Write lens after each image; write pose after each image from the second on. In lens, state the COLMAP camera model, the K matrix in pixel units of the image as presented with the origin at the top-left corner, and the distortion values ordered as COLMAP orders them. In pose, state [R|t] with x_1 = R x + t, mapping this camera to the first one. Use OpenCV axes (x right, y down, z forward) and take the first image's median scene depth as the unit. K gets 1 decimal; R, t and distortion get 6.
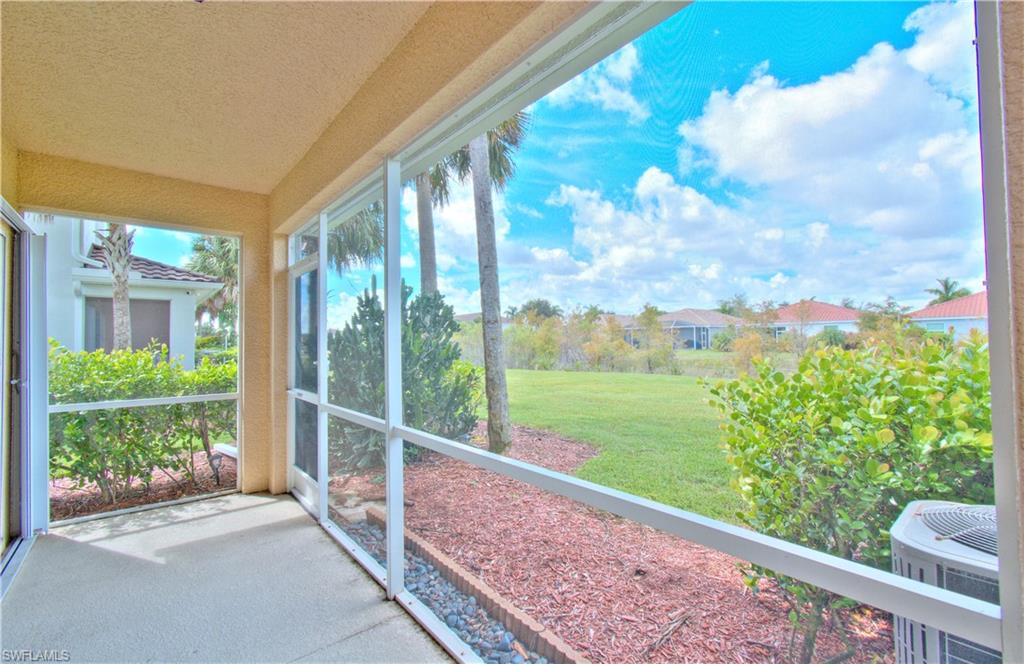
lens RADIAL K [[449.5, 0, 507.3], [0, 449.5, 323.4], [0, 0, 1]] dist [-0.021836, 0.000182]
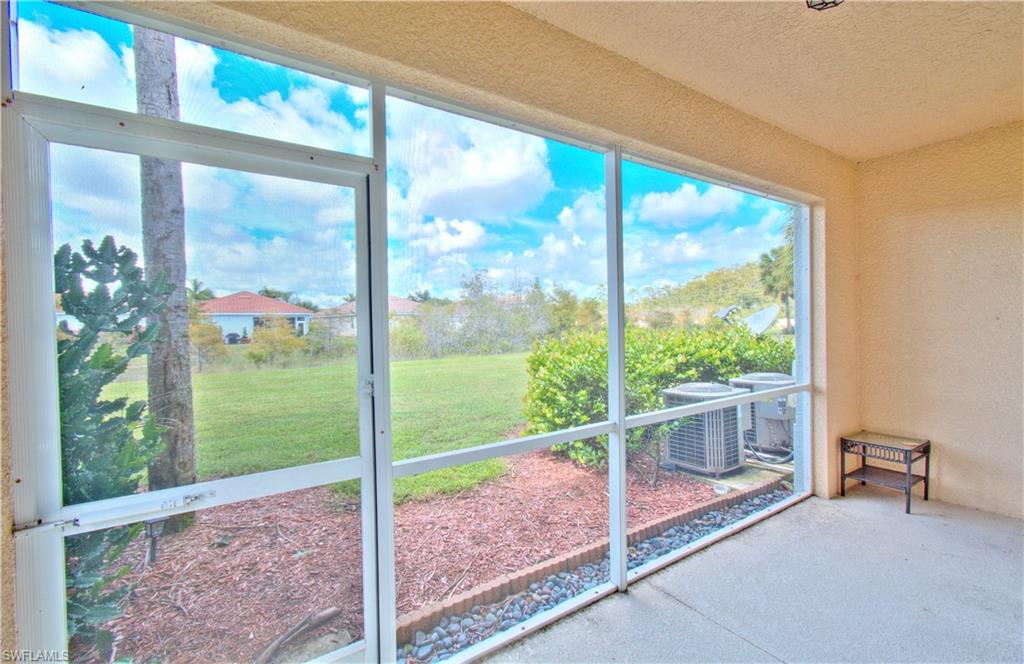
lens RADIAL K [[440.6, 0, 515.7], [0, 440.6, 328.6], [0, 0, 1]] dist [-0.013081, 0.012480]
pose [[0.097944, -0.004830, 0.995180, -1.126683], [-0.023760, 0.999692, 0.007190, 0.029160], [-0.994908, -0.024349, 0.097800, 1.034308]]
